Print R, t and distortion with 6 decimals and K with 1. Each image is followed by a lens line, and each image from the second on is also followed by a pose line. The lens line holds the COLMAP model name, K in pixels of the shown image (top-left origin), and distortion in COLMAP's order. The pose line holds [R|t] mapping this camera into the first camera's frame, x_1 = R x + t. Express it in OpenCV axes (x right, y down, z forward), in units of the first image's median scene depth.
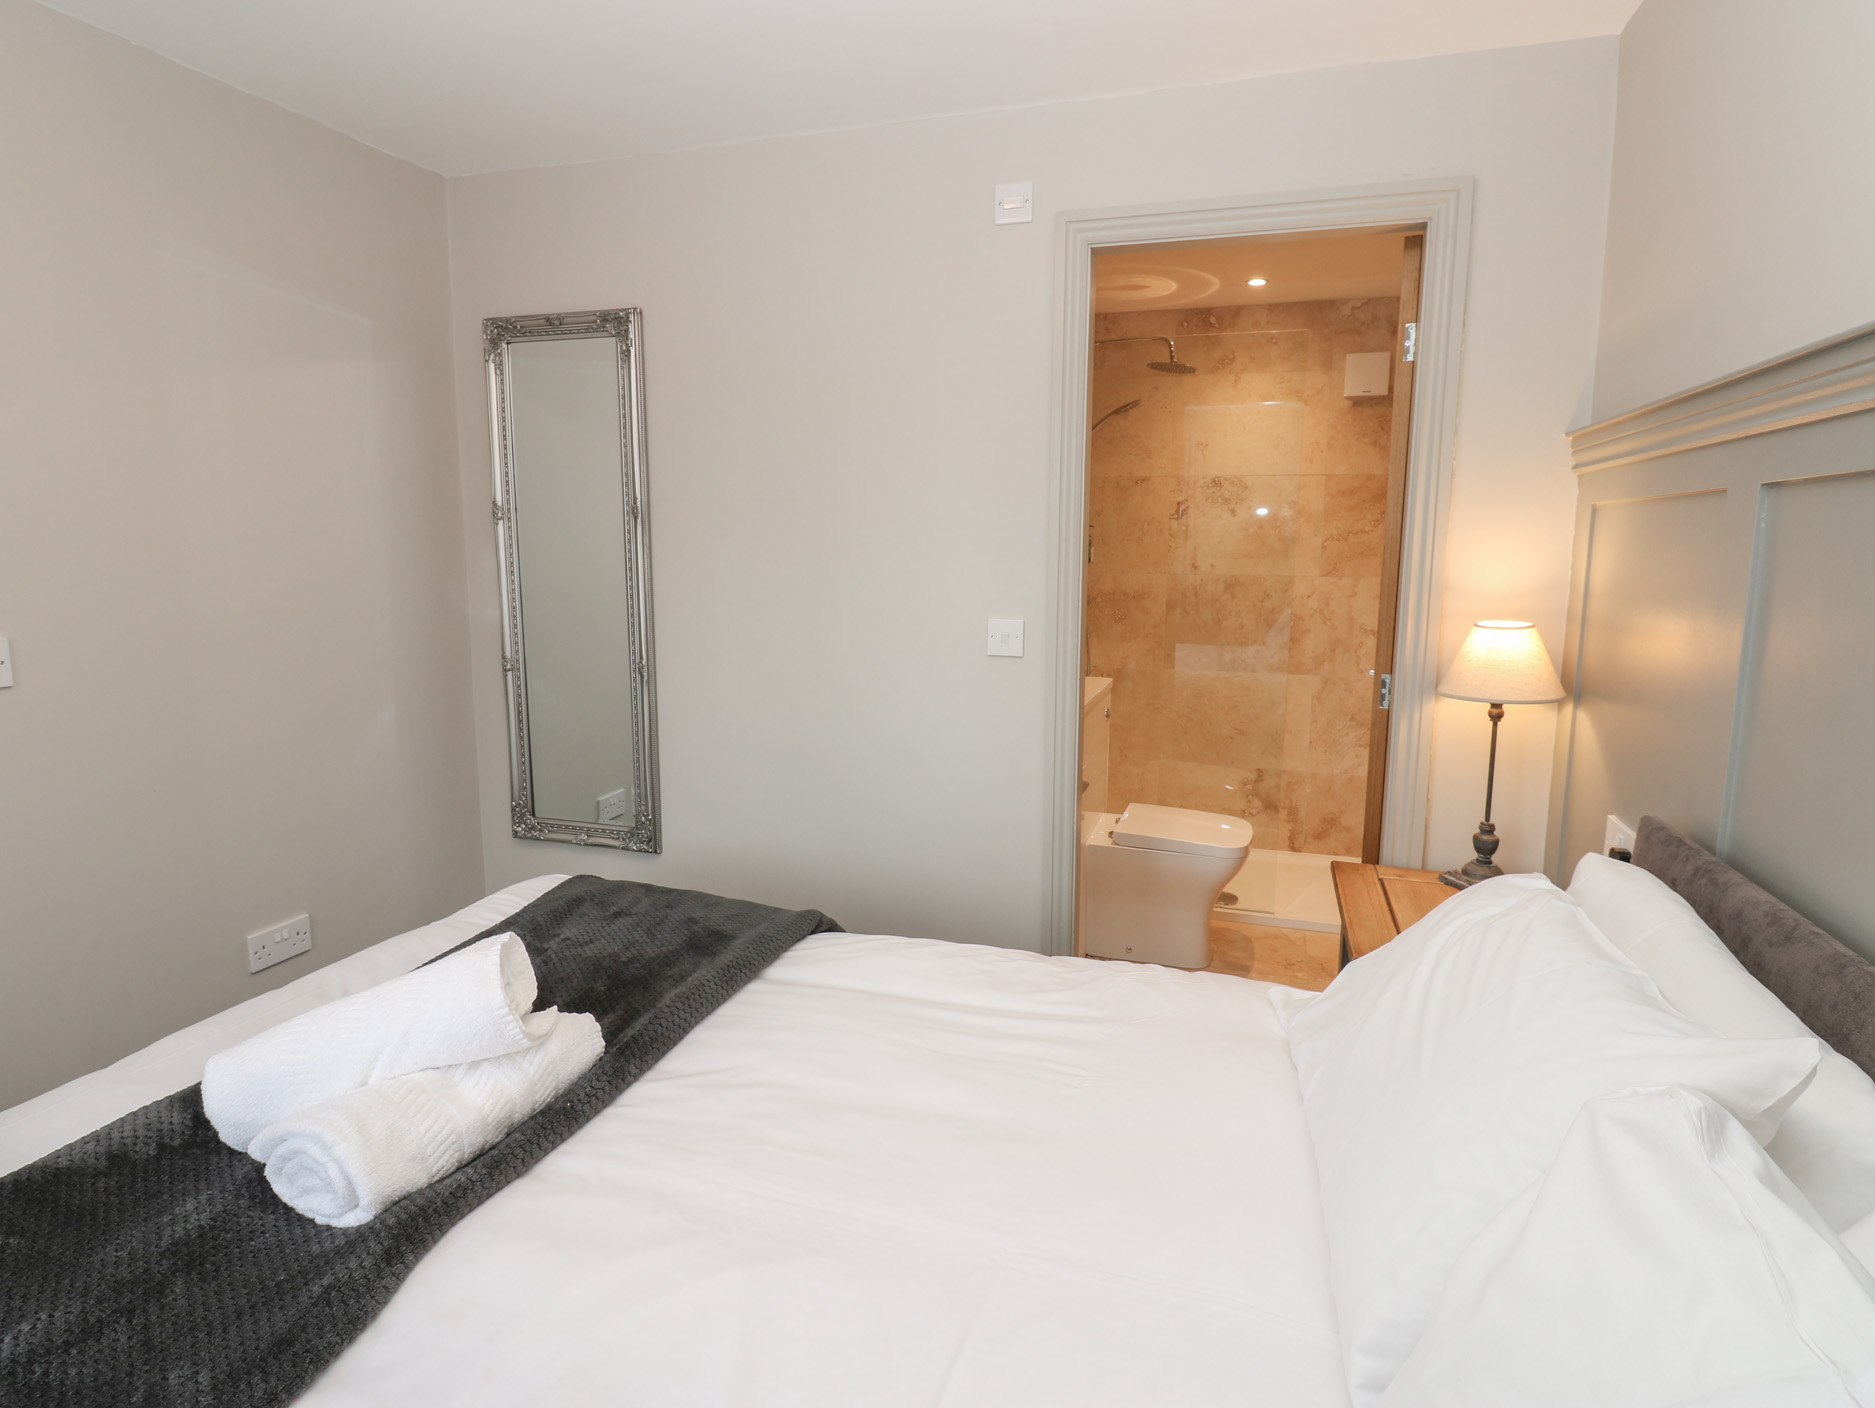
lens RADIAL K [[974.1, 0, 952.5], [0, 974.1, 677.6], [0, 0, 1]] dist [-0.001280, -0.011984]
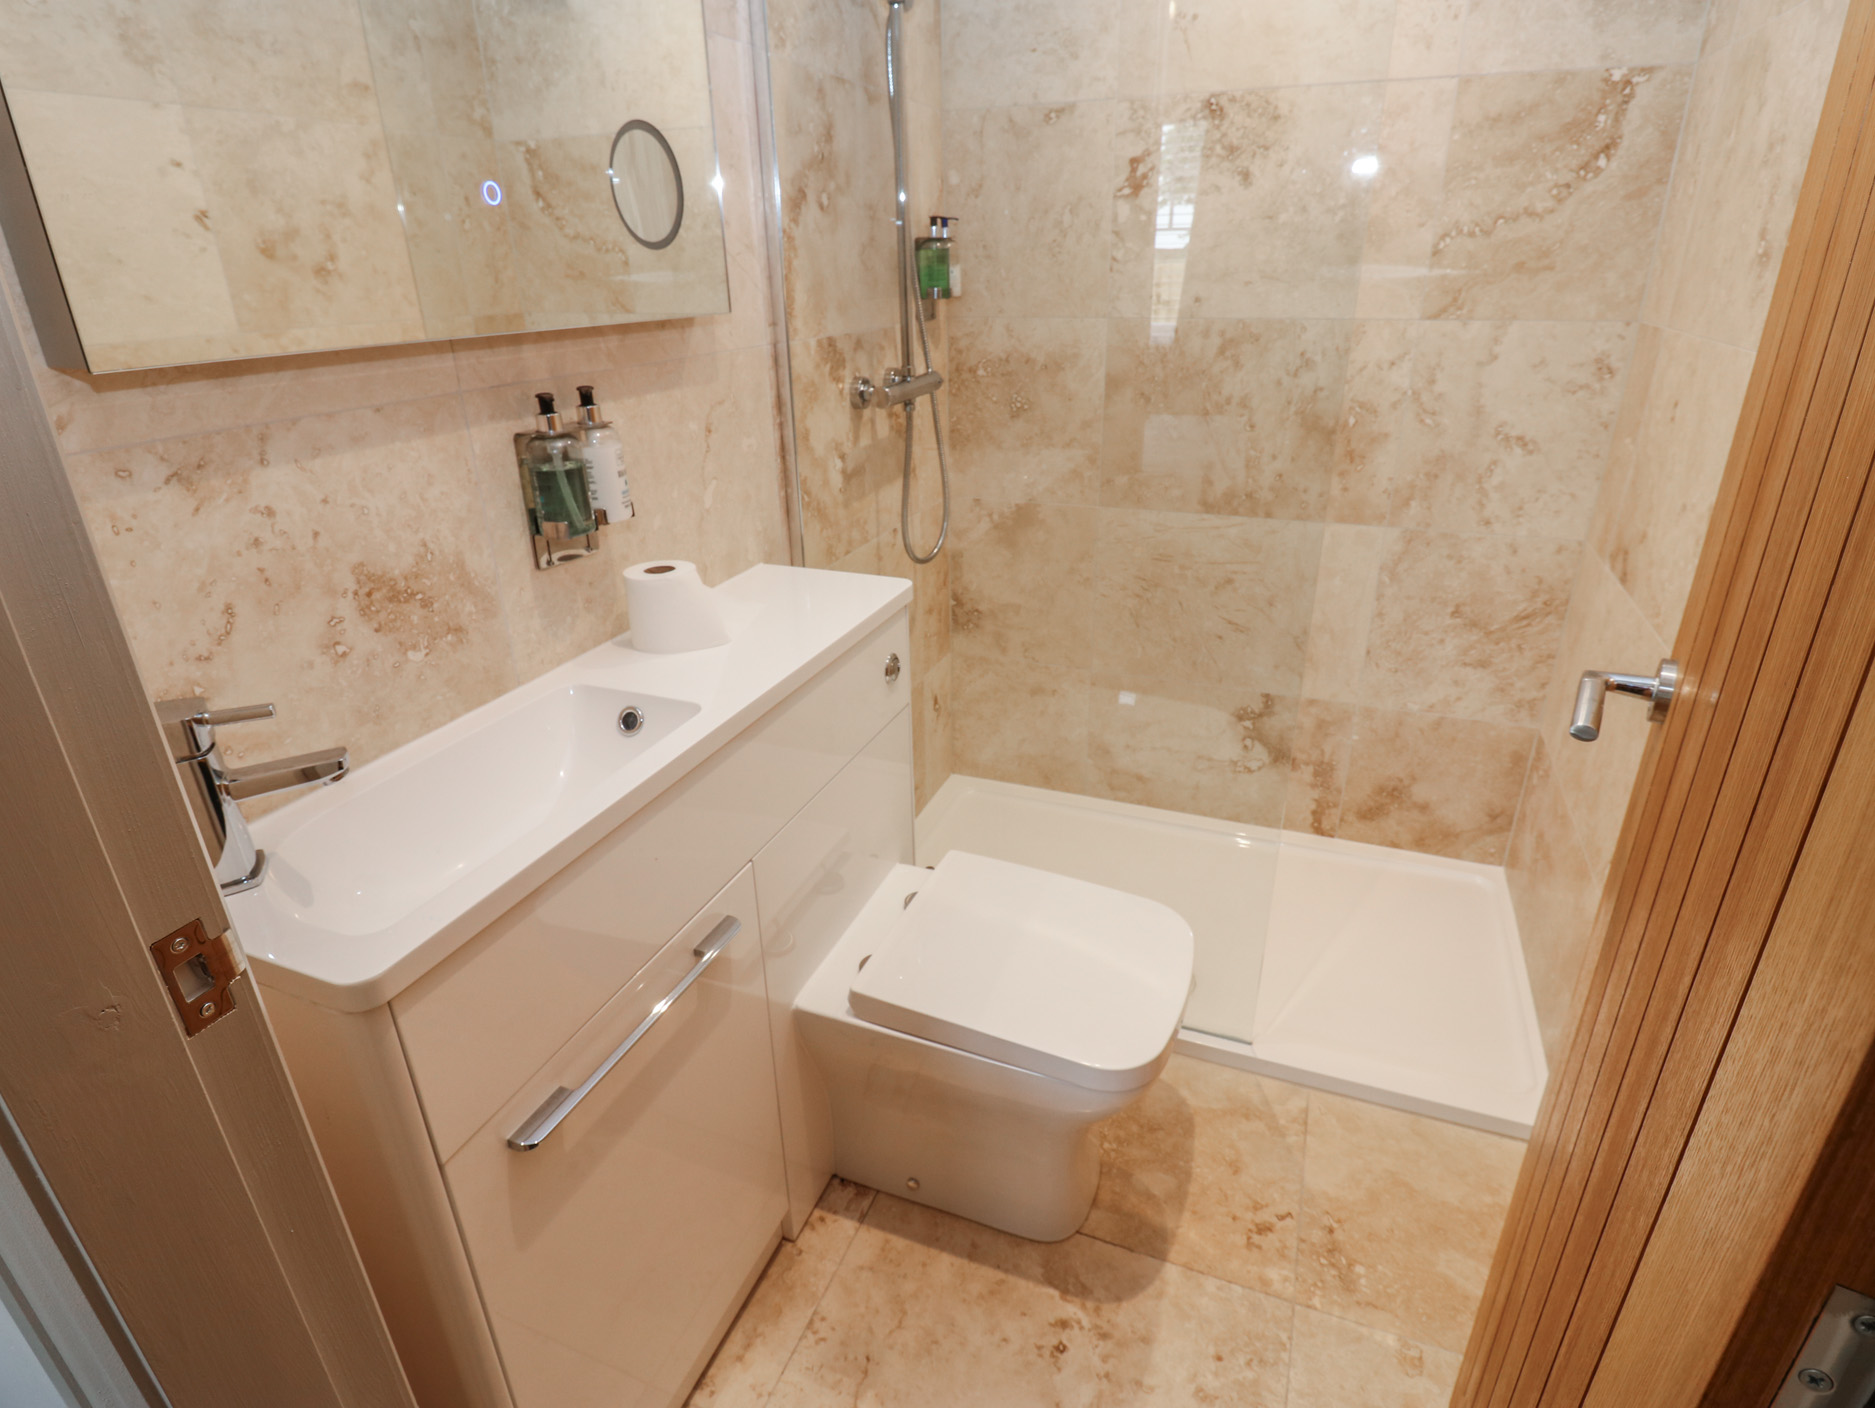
lens RADIAL K [[974.1, 0, 952.5], [0, 974.1, 677.6], [0, 0, 1]] dist [-0.001280, -0.011984]
pose [[0.997900, 0.004675, -0.064607, 0.177919], [0.012047, 0.966596, 0.256022, -0.058245], [0.063646, -0.256262, 0.964510, 0.475845]]
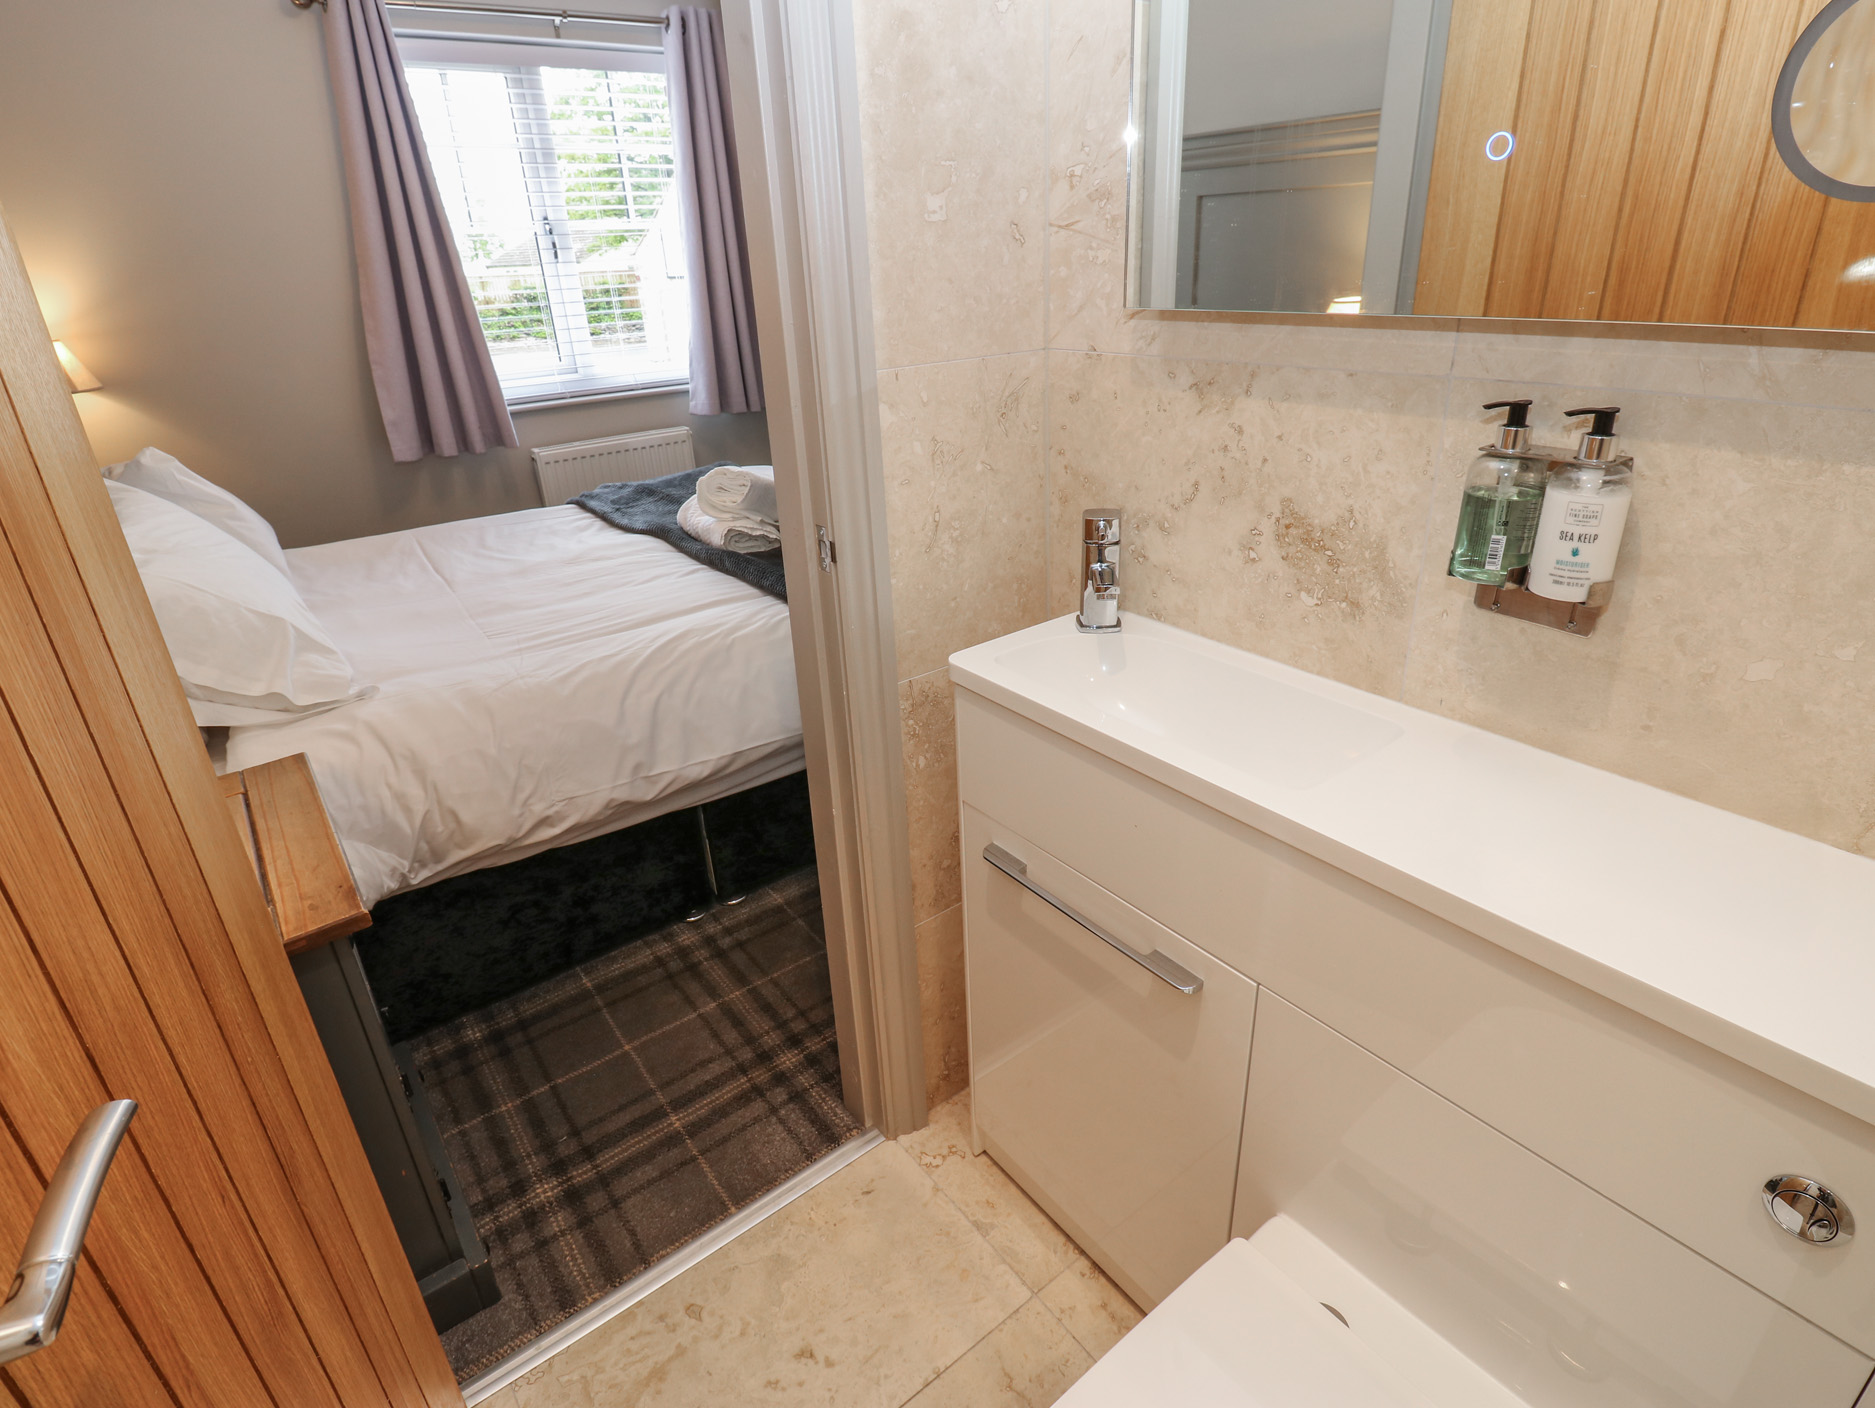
lens RADIAL K [[974.1, 0, 952.5], [0, 974.1, 677.6], [0, 0, 1]] dist [-0.001280, -0.011984]
pose [[-0.567319, 0.344987, -0.747751, 0.381021], [-0.082826, 0.879510, 0.468616, -0.135438], [0.819322, 0.327788, -0.470390, 0.988816]]
